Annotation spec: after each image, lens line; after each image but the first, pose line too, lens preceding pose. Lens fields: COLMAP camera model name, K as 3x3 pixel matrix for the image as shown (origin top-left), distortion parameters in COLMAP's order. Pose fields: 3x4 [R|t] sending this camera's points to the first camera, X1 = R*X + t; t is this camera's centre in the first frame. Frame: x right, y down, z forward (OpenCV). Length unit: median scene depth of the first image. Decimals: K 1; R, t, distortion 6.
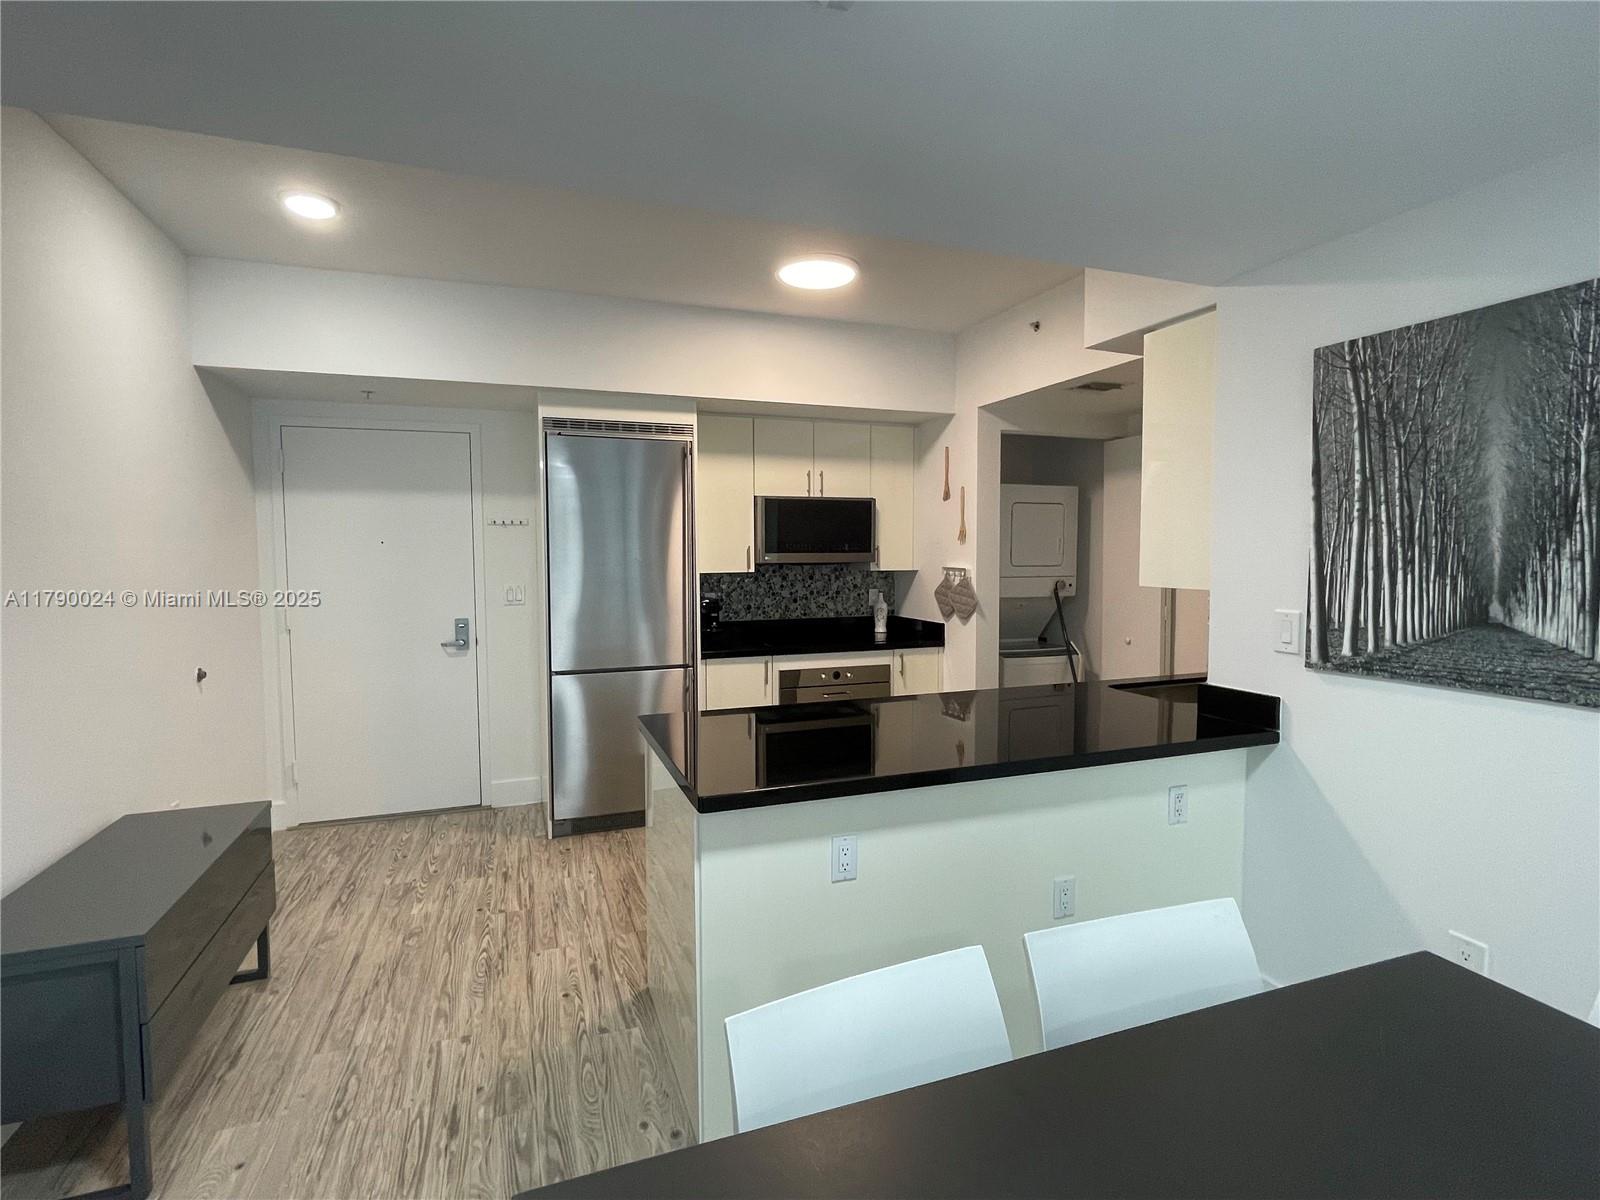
lens RADIAL K [[762.3, 0, 798.4], [0, 762.3, 590.1], [0, 0, 1]] dist [-0.000767, -0.000065]
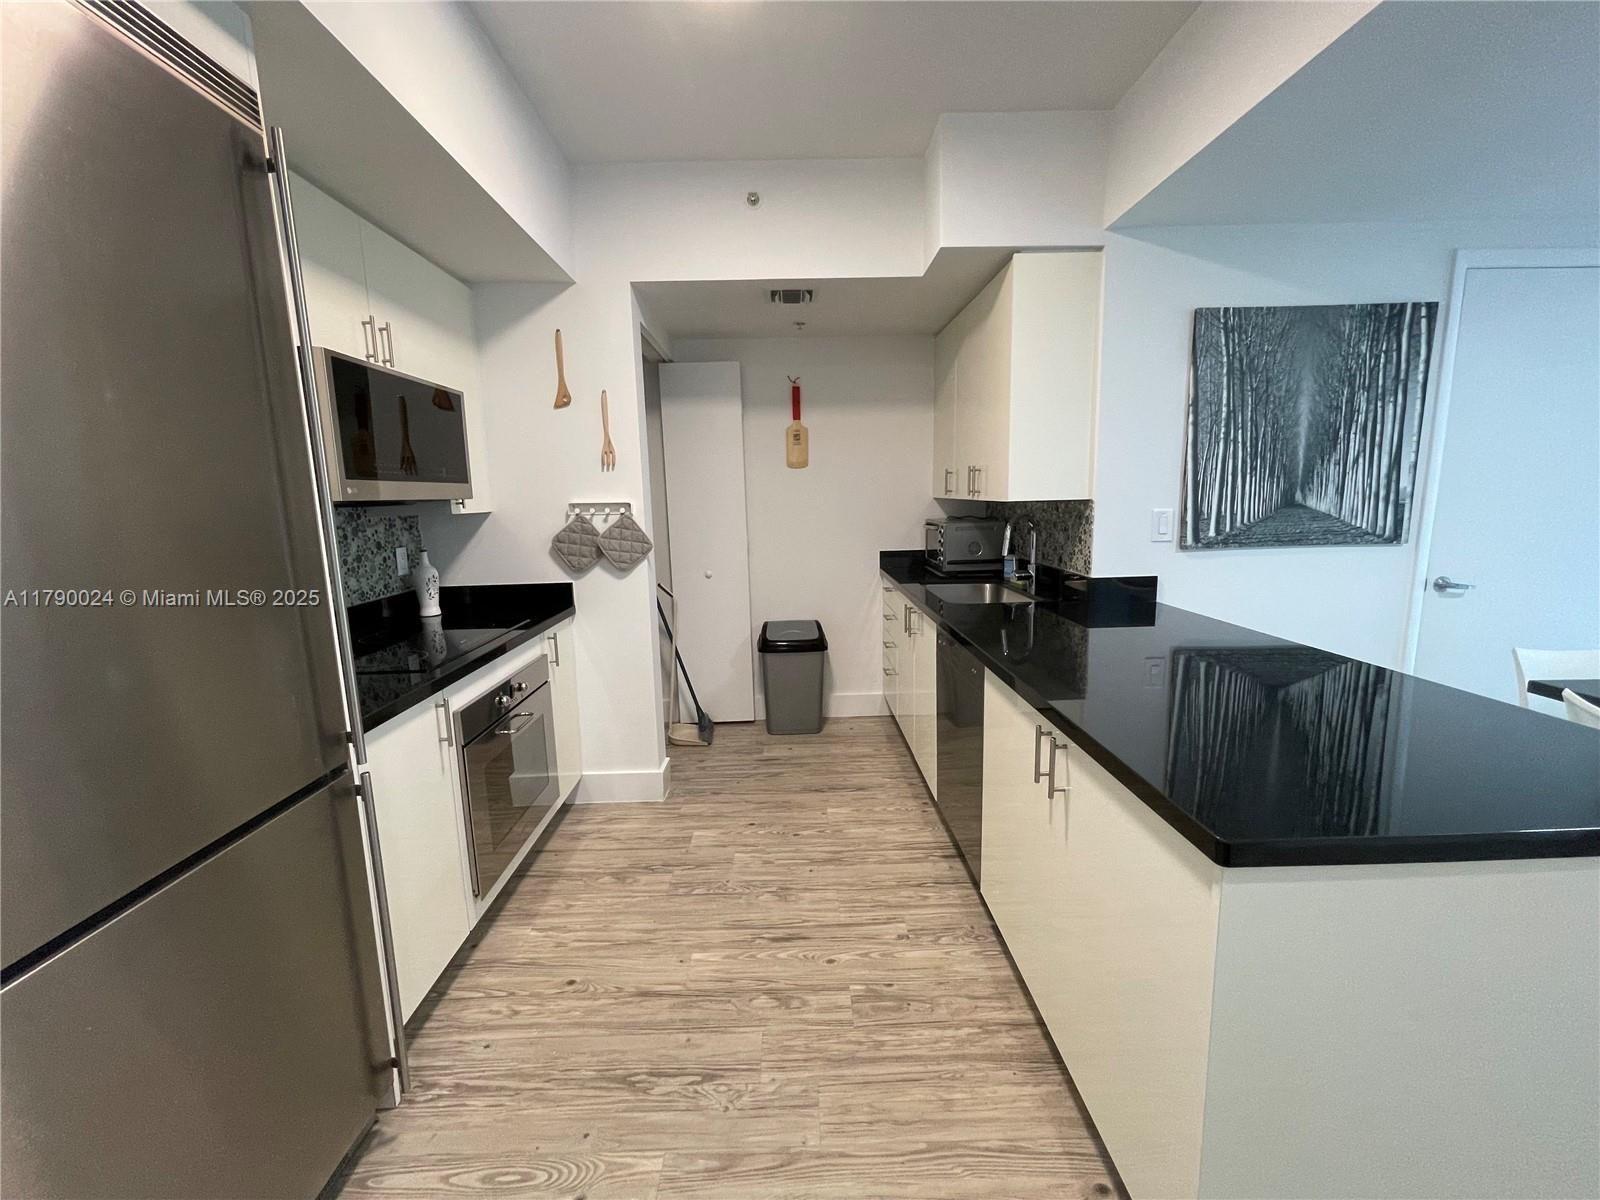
lens RADIAL K [[646.5, 0, 795.9], [0, 646.5, 589.6], [0, 0, 1]] dist [-0.003836, 0.003301]
pose [[0.336387, -0.144759, 0.930532, -0.333471], [0.073401, 0.989139, 0.127342, -0.013144], [-0.938859, 0.025465, 0.343359, 0.637380]]
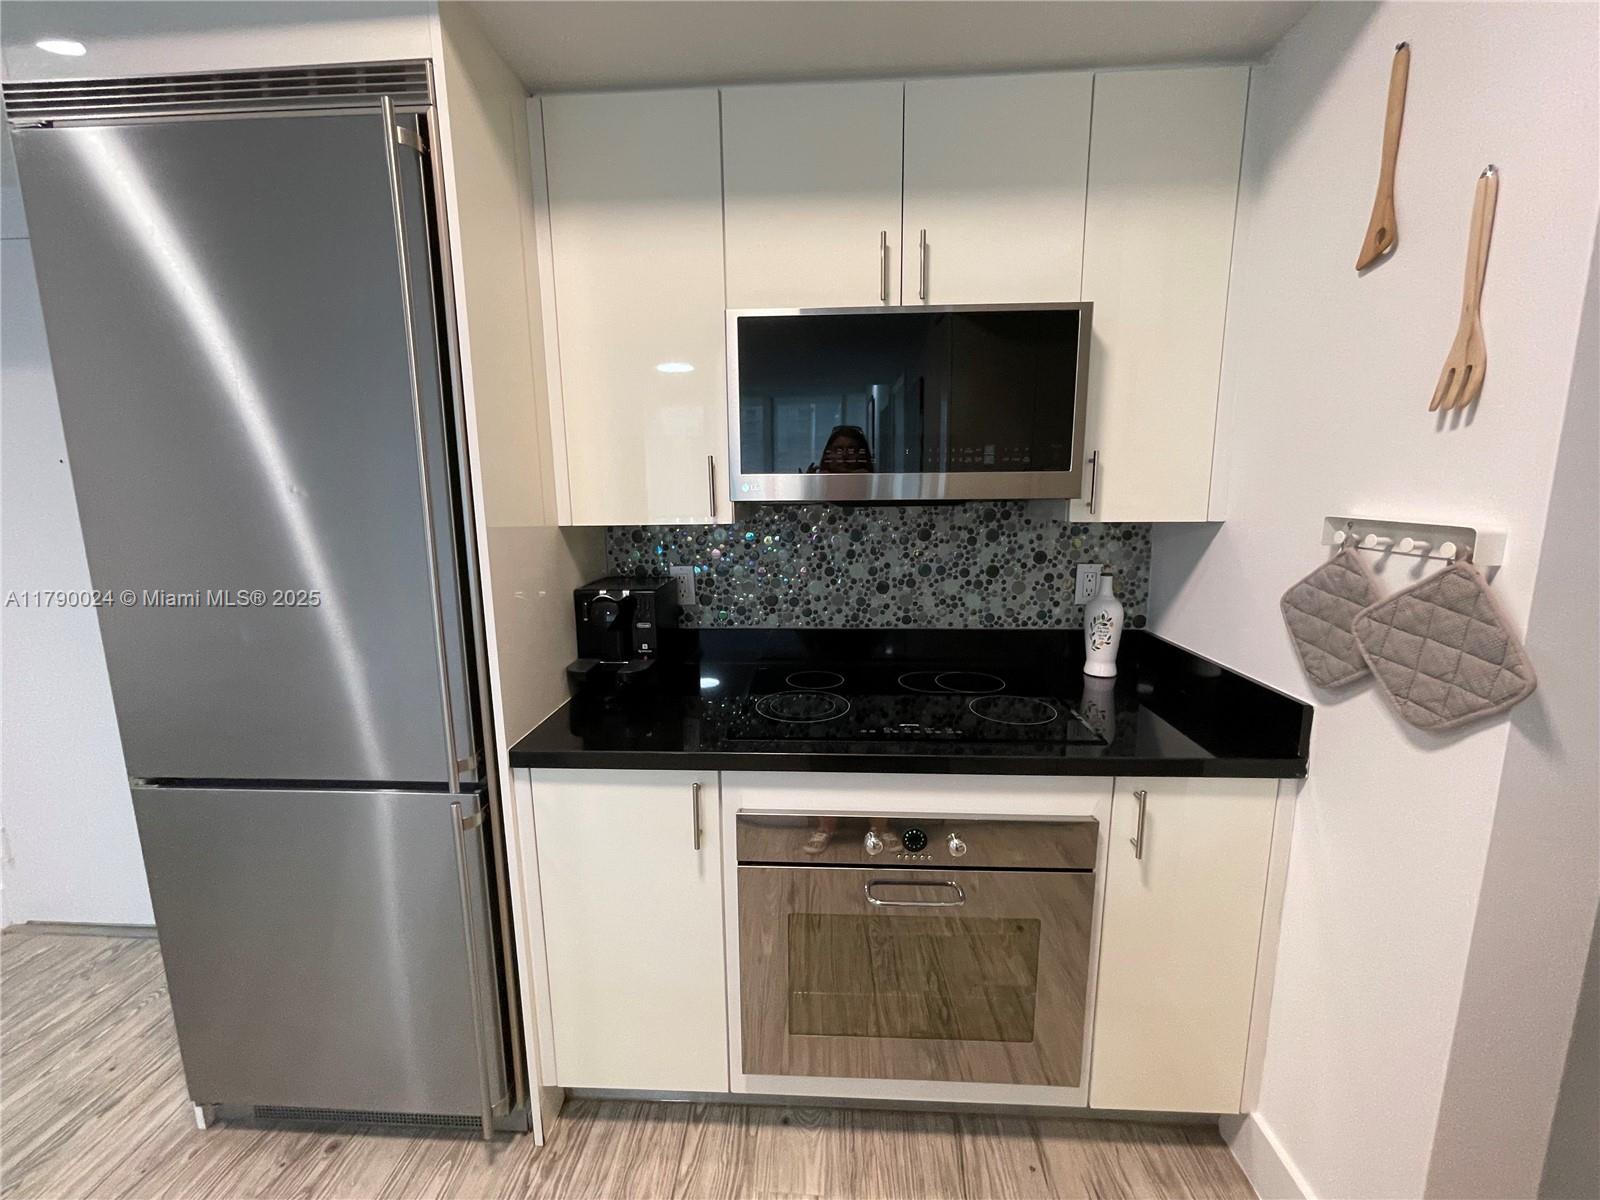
lens RADIAL K [[646.5, 0, 799.9], [0, 646.5, 593.9], [0, 0, 1]] dist [-0.003836, 0.003301]
pose [[0.917046, 0.060933, -0.394098, 0.112339], [-0.014864, 0.992793, 0.118912, -0.029456], [0.398503, -0.103190, 0.911343, 0.748223]]
